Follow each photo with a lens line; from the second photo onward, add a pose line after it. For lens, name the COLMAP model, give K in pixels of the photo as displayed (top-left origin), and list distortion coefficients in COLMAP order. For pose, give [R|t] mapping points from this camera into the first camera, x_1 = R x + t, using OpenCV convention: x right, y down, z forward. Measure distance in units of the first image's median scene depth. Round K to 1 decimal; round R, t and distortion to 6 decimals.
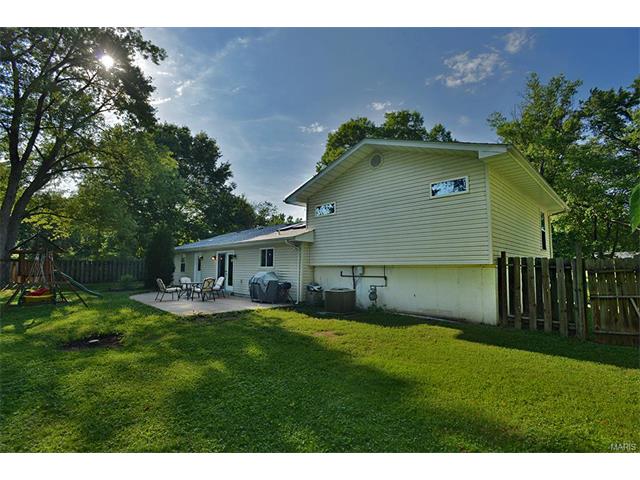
lens RADIAL K [[315.7, 0, 319.8], [0, 315.7, 239.1], [0, 0, 1]] dist [-0.008151, 0.001266]
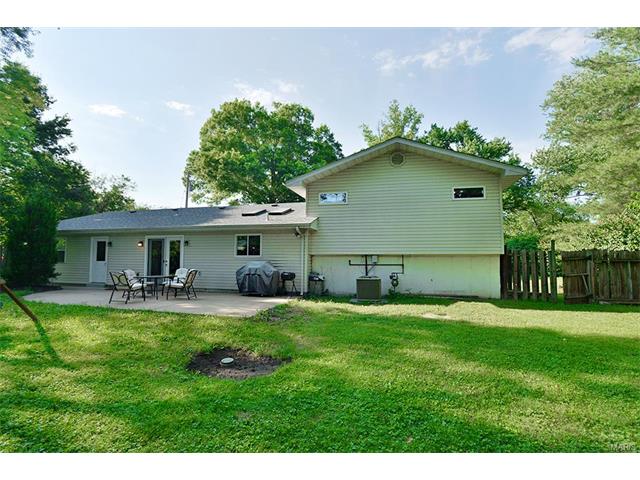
lens RADIAL K [[315.7, 0, 323.6], [0, 315.7, 241.8], [0, 0, 1]] dist [-0.008151, 0.001266]
pose [[0.859730, 0.023452, 0.510211, -0.442236], [-0.044922, 0.998546, 0.029799, 0.012624], [-0.508770, -0.048538, 0.859533, 0.132369]]
